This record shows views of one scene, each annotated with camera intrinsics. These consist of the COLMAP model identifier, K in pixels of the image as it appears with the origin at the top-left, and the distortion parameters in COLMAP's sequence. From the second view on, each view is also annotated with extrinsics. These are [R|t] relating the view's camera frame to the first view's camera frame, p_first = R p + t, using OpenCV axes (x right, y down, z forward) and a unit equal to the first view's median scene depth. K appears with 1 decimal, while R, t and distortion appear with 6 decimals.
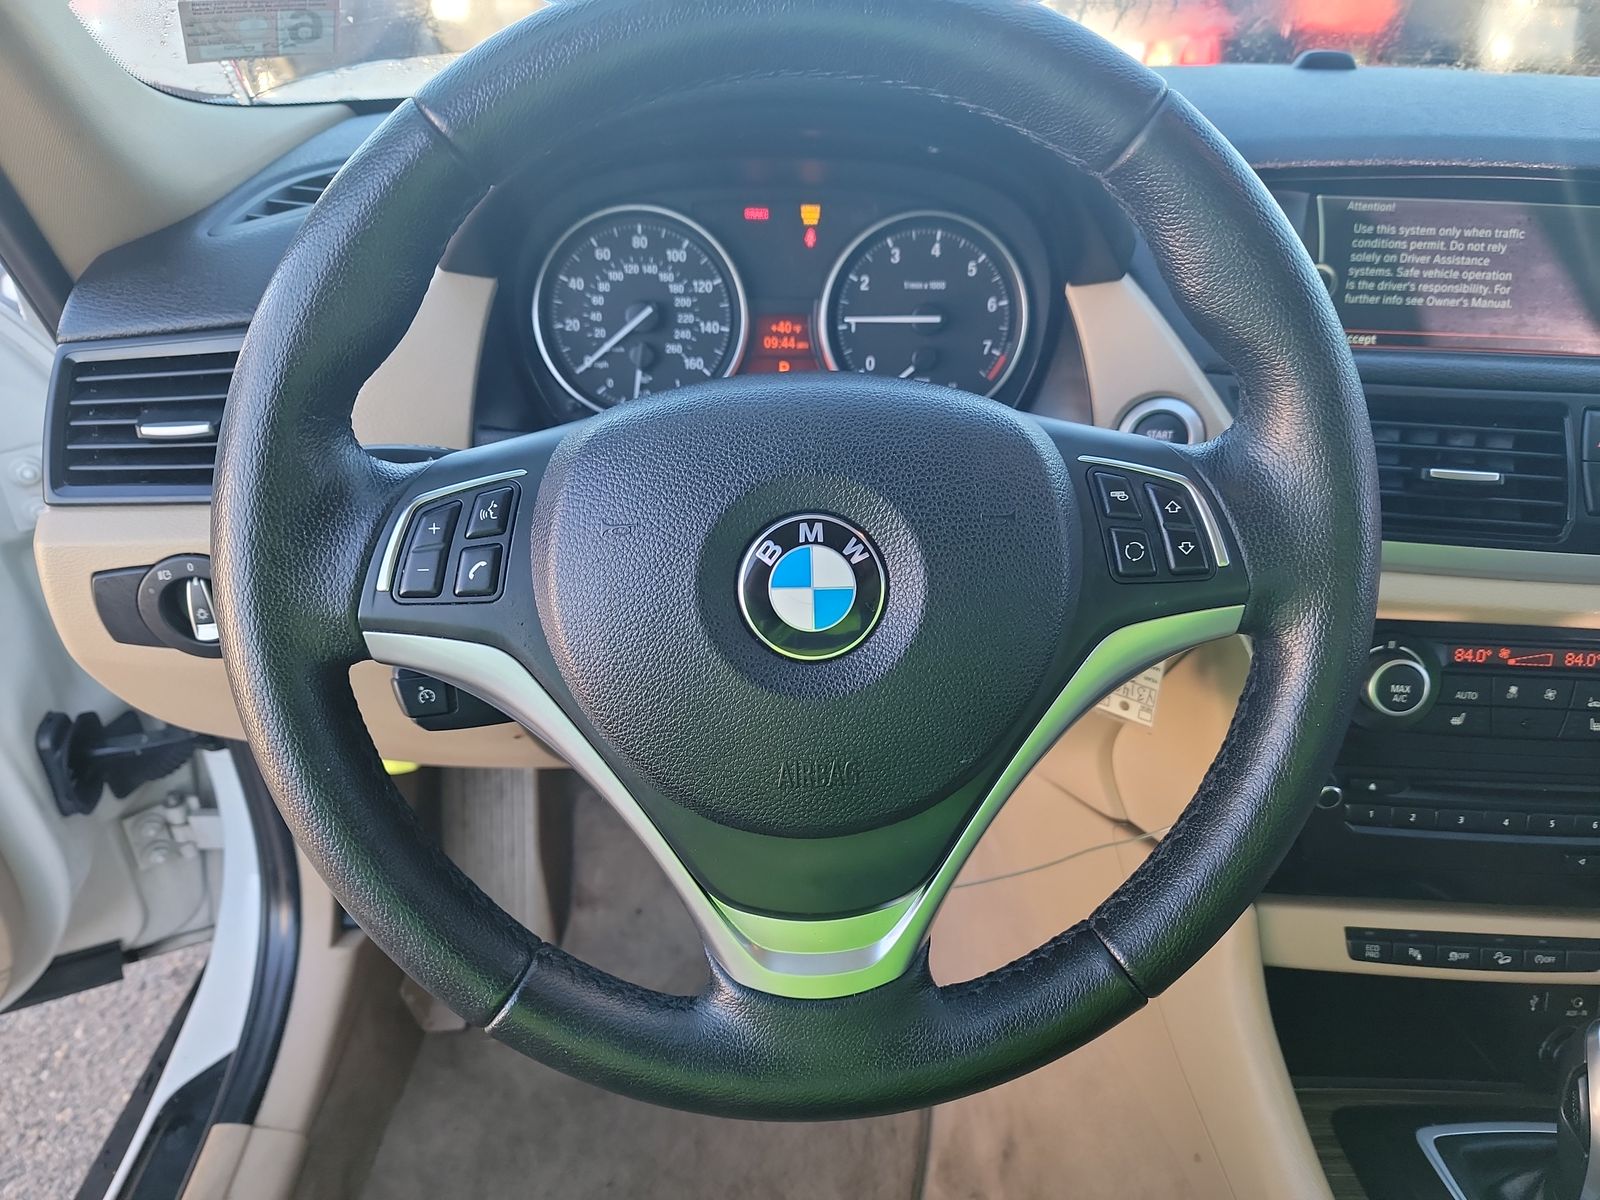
lens RADIAL K [[1111.8, 0, 800.0], [0, 1111.8, 600.0], [0, 0, 1]] dist [0.078276, -0.072439]
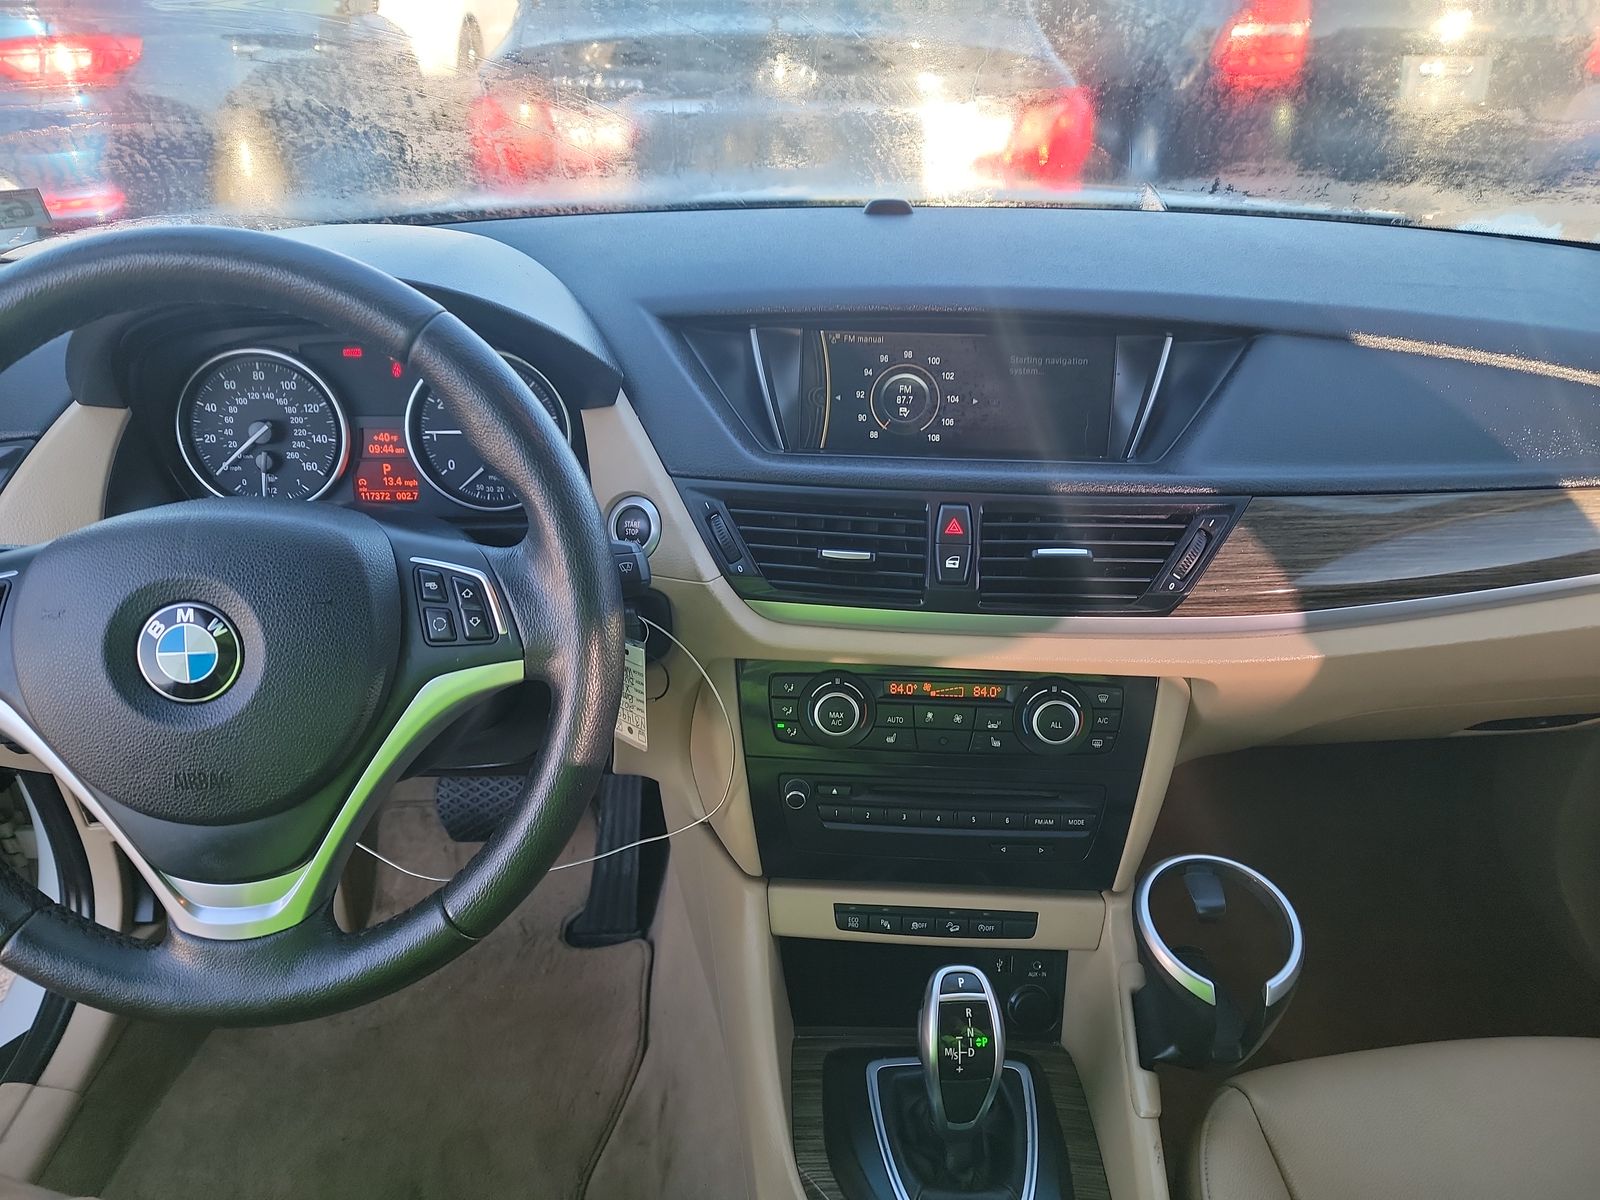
lens RADIAL K [[1111.8, 0, 800.0], [0, 1111.8, 600.0], [0, 0, 1]] dist [0.078276, -0.072439]
pose [[0.999665, -0.008885, -0.024322, 0.505582], [0.008267, 0.999643, -0.025389, -0.021290], [0.024539, 0.025180, 0.999382, -0.279889]]
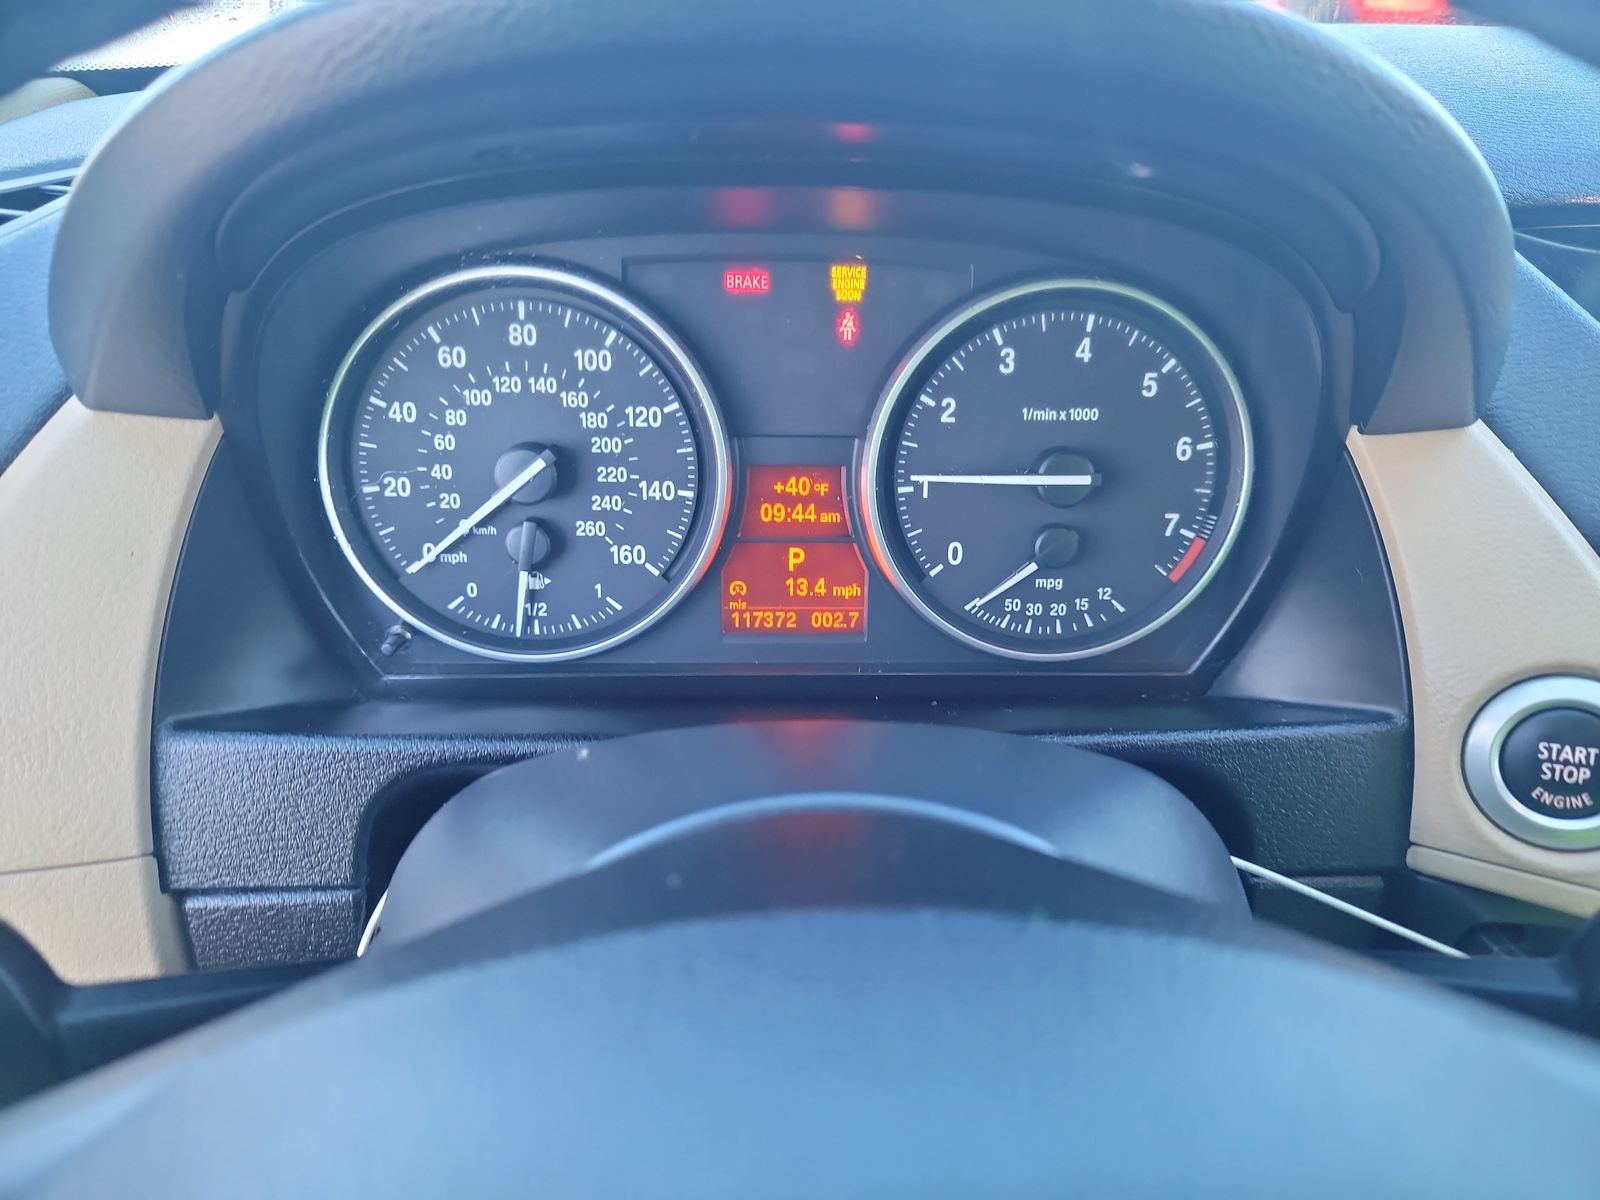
lens RADIAL K [[1143.1, 0, 810.2], [0, 1143.1, 606.1], [0, 0, 1]] dist [0.029529, -0.009538]
pose [[0.999965, 0.007832, -0.002939, -0.005860], [-0.007811, 0.999945, 0.006932, -0.194609], [0.002993, -0.006909, 0.999972, 0.456892]]
